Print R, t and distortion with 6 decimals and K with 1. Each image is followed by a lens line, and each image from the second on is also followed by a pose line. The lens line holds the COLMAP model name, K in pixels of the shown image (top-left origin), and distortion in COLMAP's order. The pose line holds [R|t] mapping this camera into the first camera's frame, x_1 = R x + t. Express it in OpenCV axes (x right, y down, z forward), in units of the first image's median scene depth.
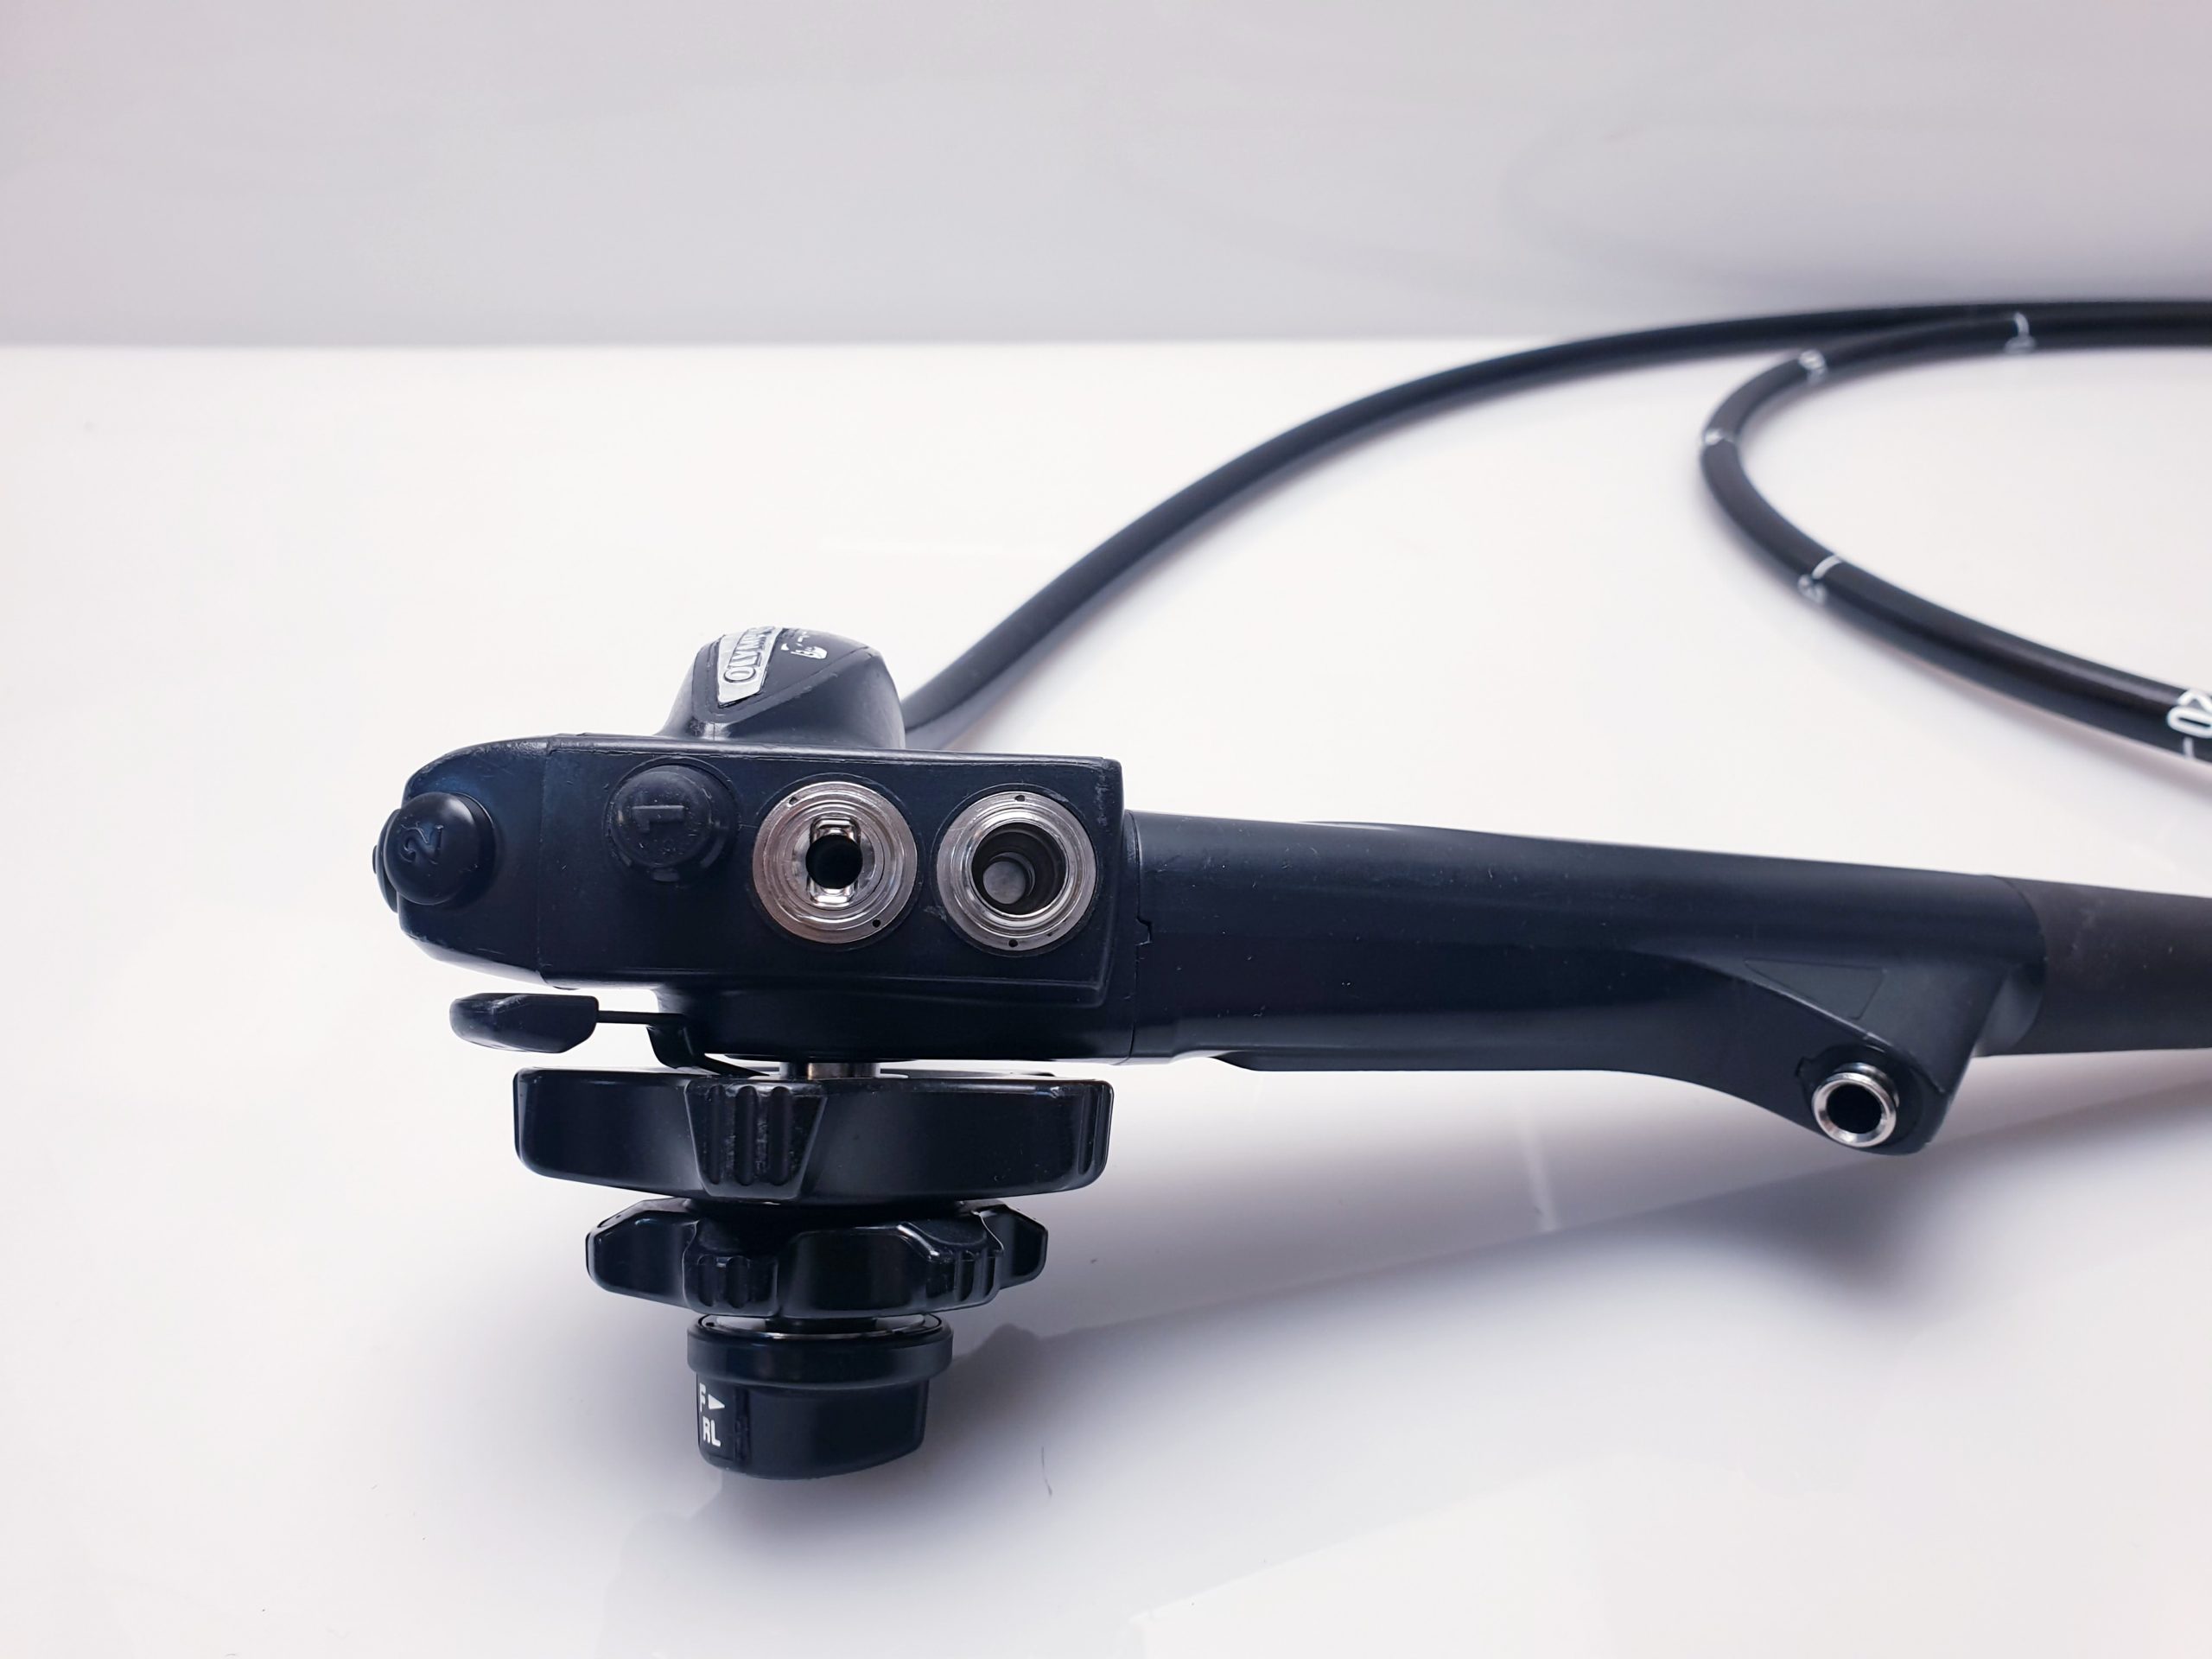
lens RADIAL K [[1692.5, 0, 1106.0], [0, 1692.5, 829.5], [0, 0, 1]] dist [-0.002412, -0.002123]
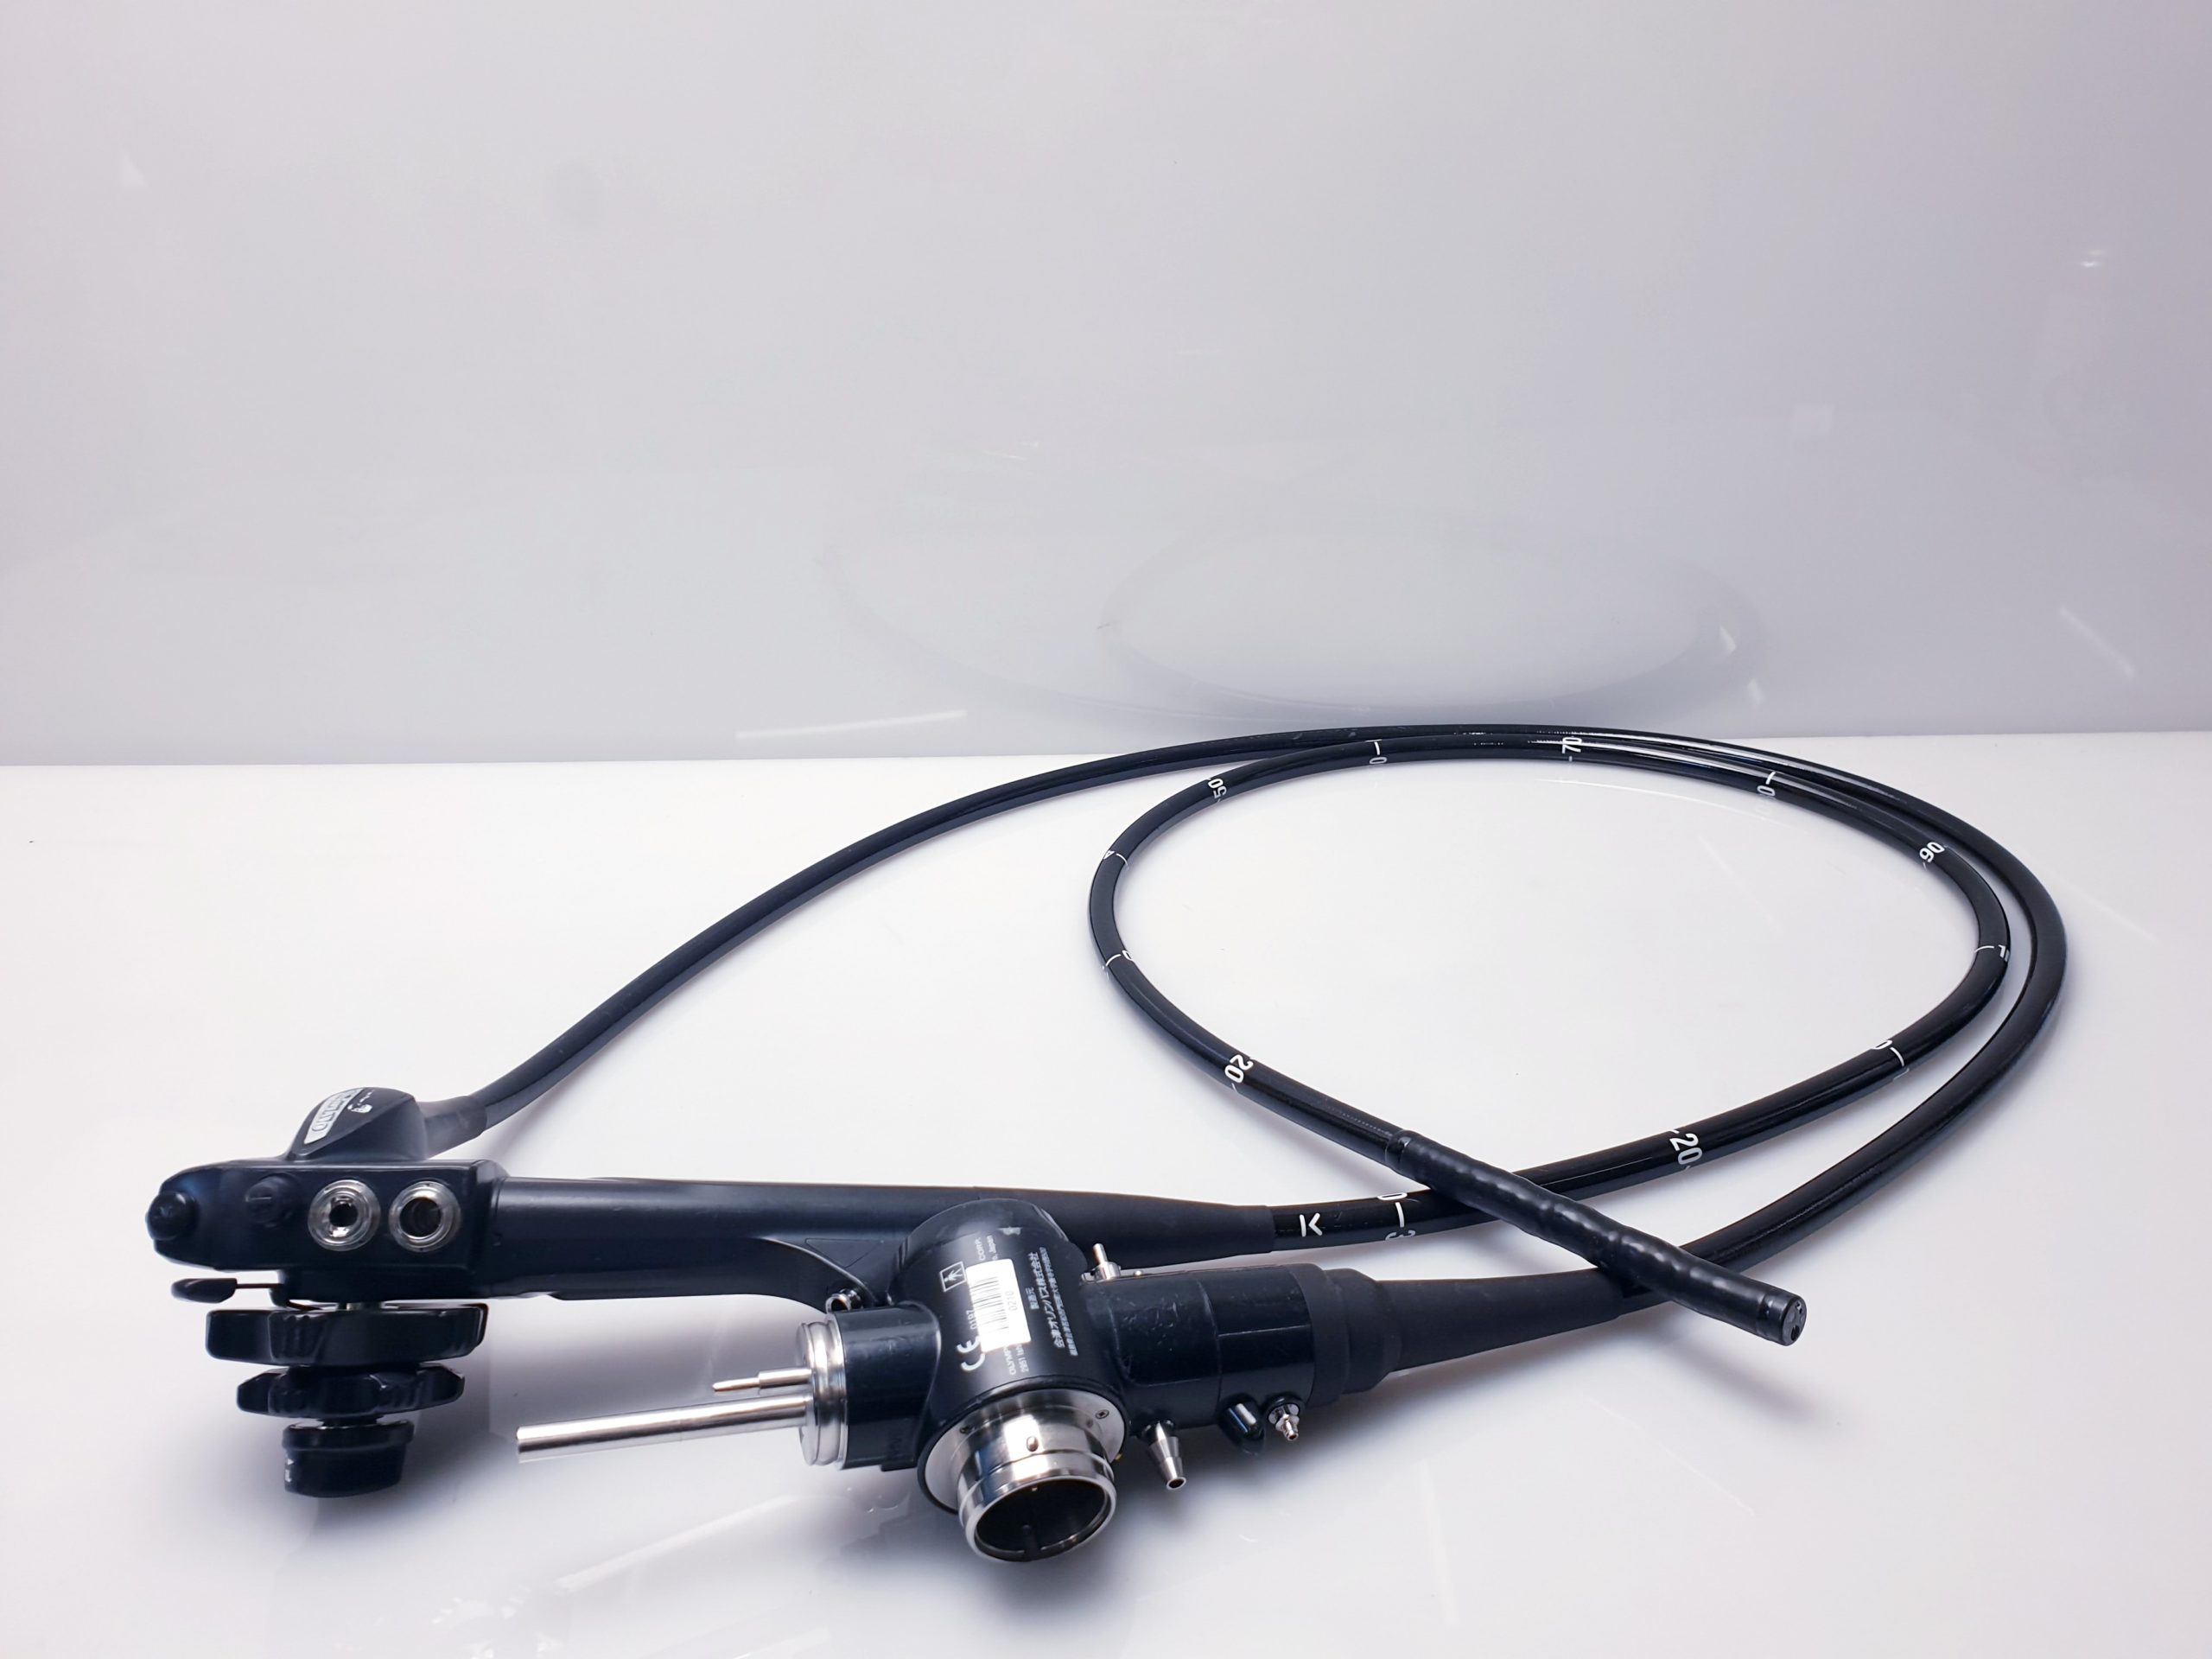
lens RADIAL K [[1696.3, 0, 1099.1], [0, 1696.3, 795.8], [0, 0, 1]] dist [0.009614, -0.003578]
pose [[0.998713, -0.020199, 0.046522, 0.751587], [0.026517, 0.989872, -0.139467, -0.191037], [-0.043233, 0.140521, 0.989133, -1.399367]]
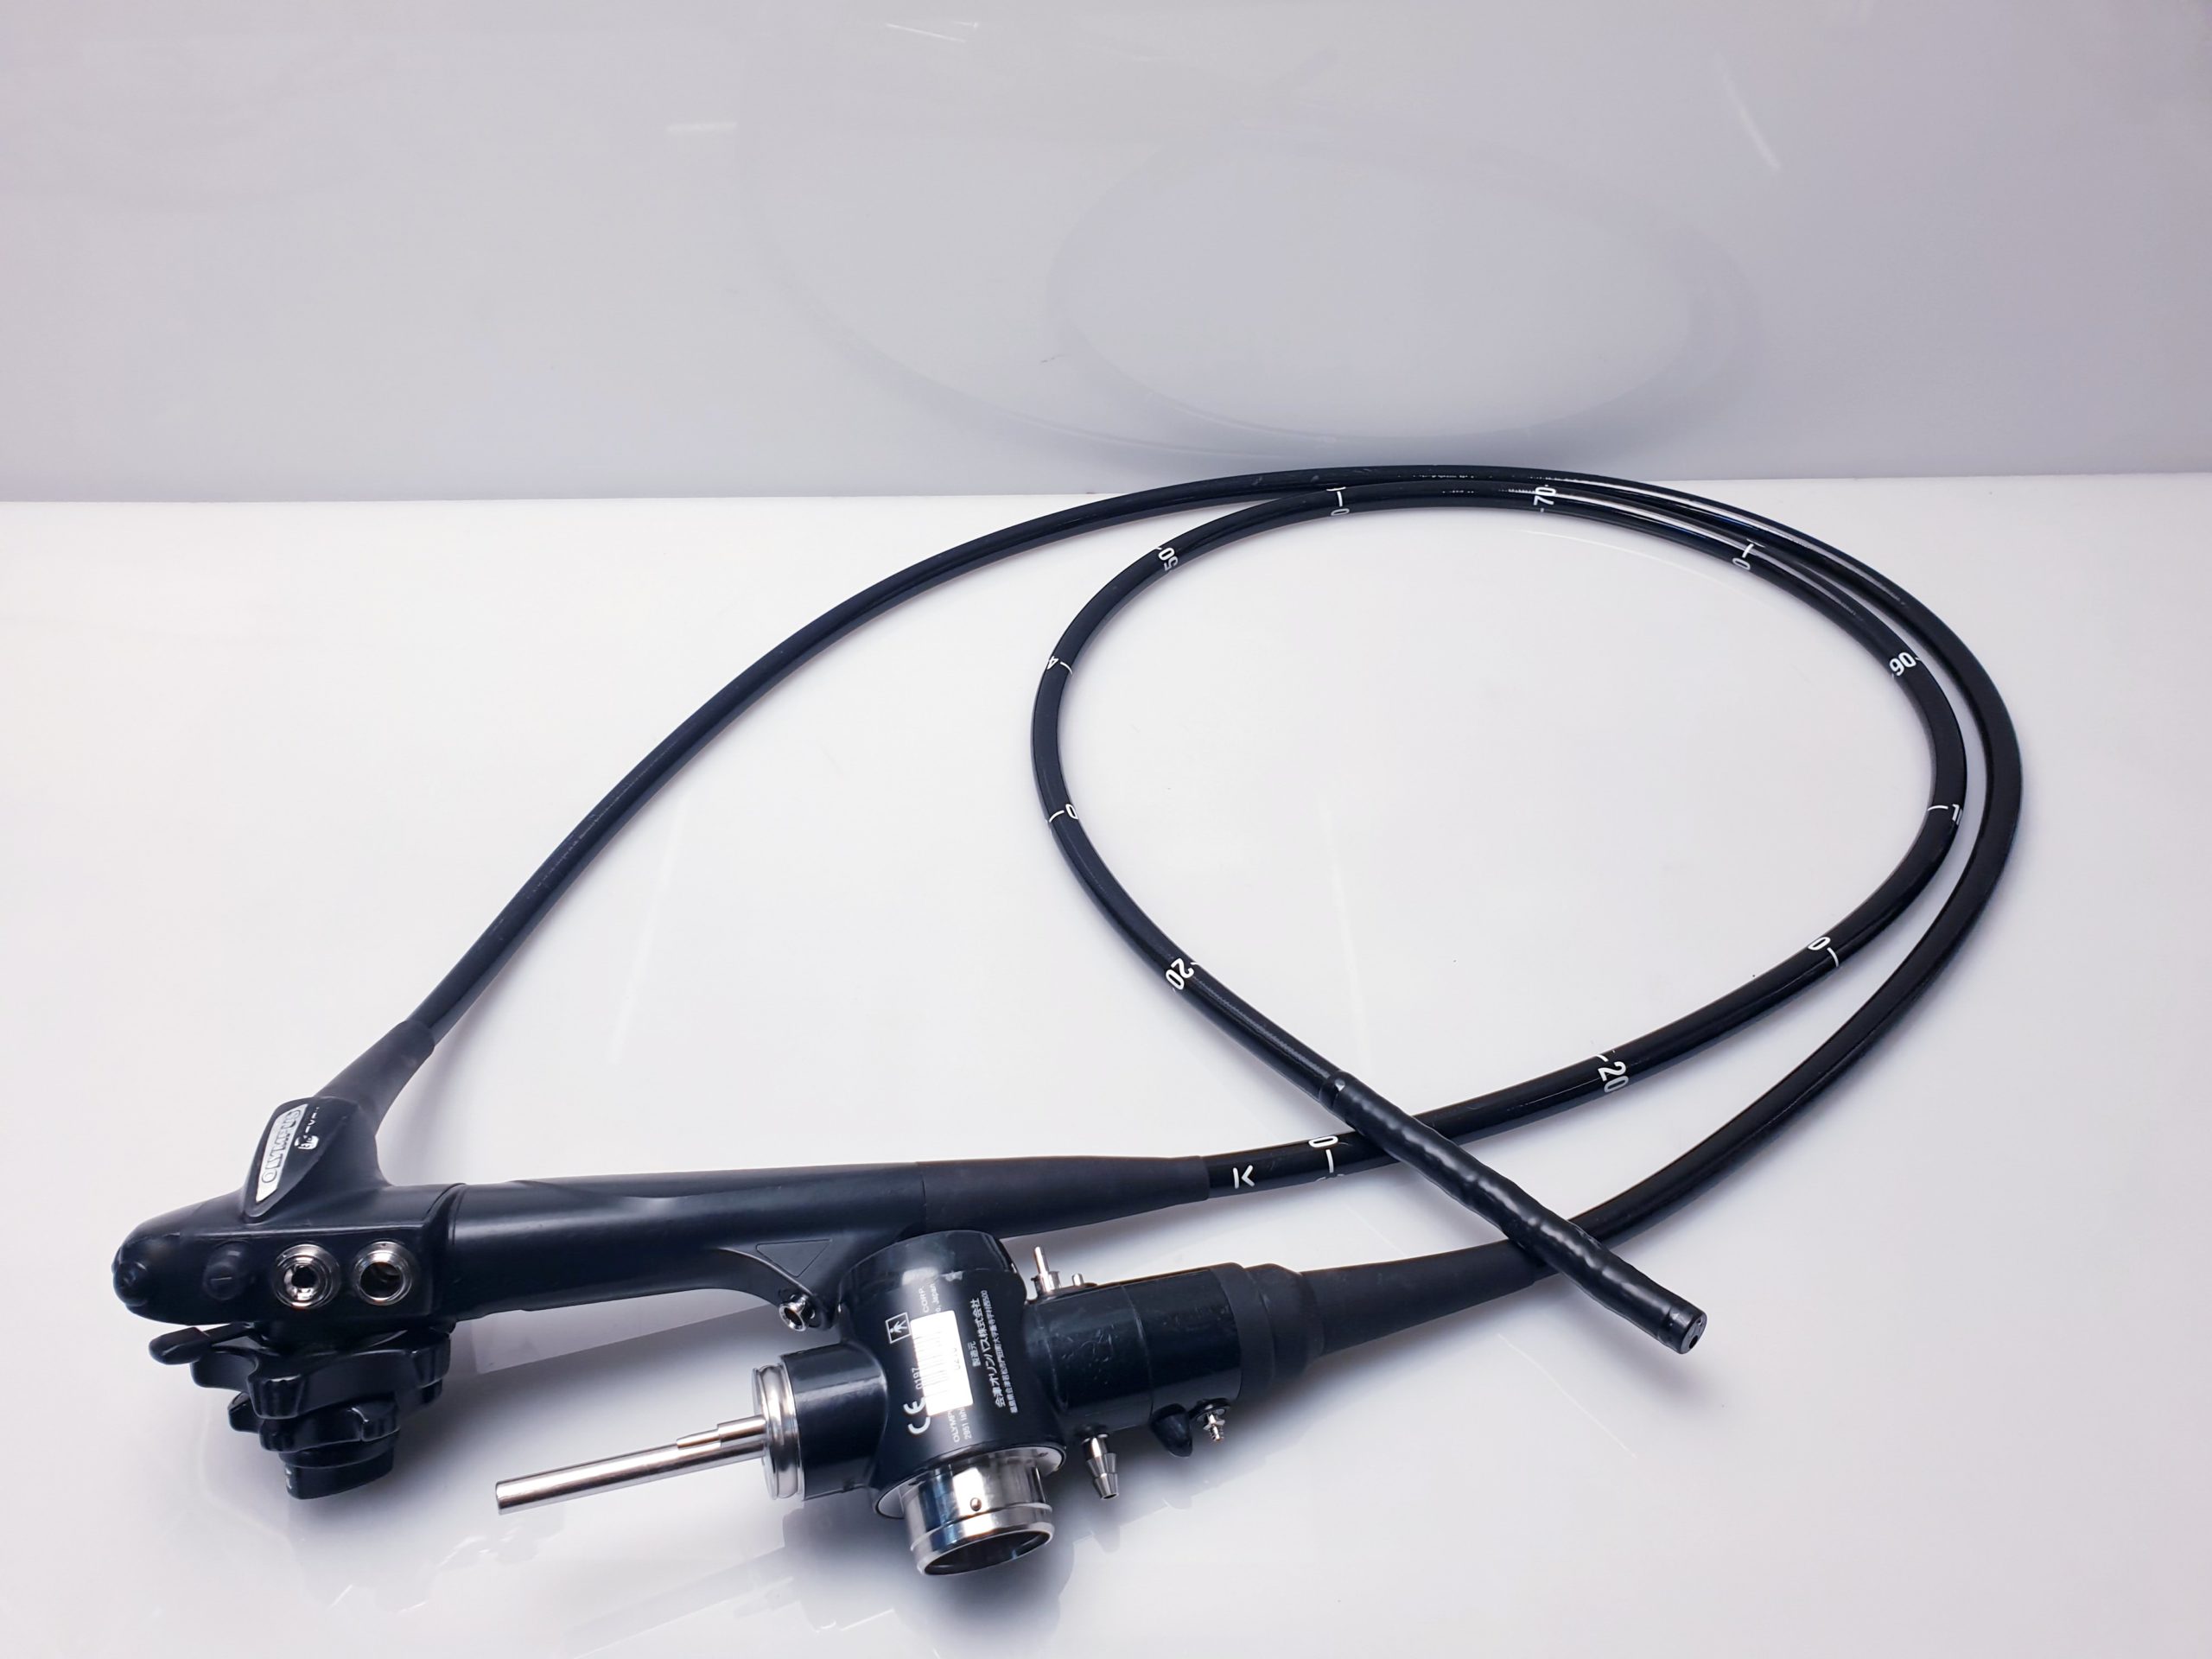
lens RADIAL K [[1682.4, 0, 1060.7], [0, 1682.4, 827.0], [0, 0, 1]] dist [0.000189, 0.000580]
pose [[0.998432, -0.032049, 0.045885, 0.789867], [0.022495, 0.980476, 0.195345, -1.007445], [-0.051250, -0.194007, 0.979661, -1.236082]]
